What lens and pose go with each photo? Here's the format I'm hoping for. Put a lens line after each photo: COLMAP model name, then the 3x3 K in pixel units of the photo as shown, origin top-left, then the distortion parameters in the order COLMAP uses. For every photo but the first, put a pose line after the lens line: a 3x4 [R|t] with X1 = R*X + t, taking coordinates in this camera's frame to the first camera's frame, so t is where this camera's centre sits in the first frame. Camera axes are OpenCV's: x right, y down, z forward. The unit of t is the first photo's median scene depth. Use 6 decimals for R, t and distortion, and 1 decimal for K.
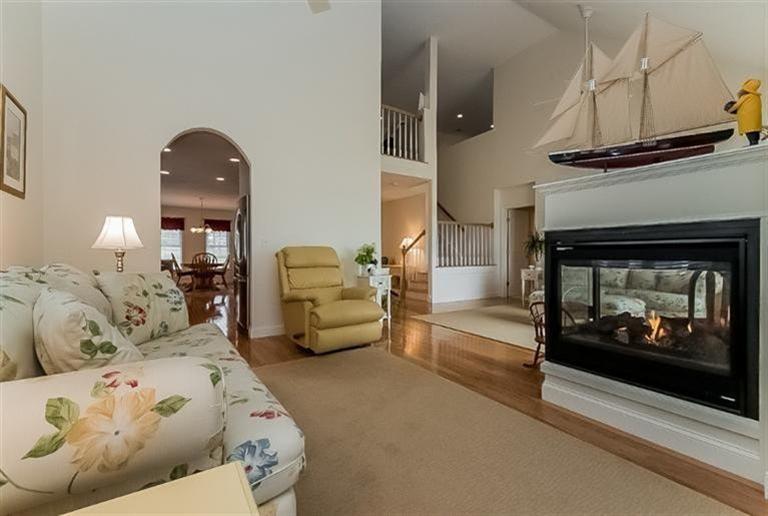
lens RADIAL K [[330.3, 0, 384.6], [0, 330.3, 257.2], [0, 0, 1]] dist [0.000500, -0.000269]
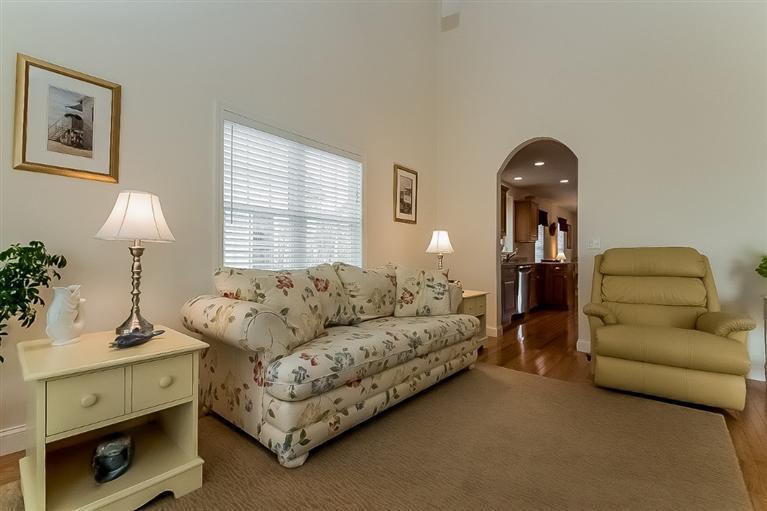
lens RADIAL K [[335.0, 0, 387.7], [0, 335.0, 255.1], [0, 0, 1]] dist [-0.001168, -0.001740]
pose [[0.279628, -0.001017, -0.960108, 0.622002], [-0.015925, 0.999857, -0.005697, -0.004649], [0.959976, 0.016883, 0.279572, 0.438232]]
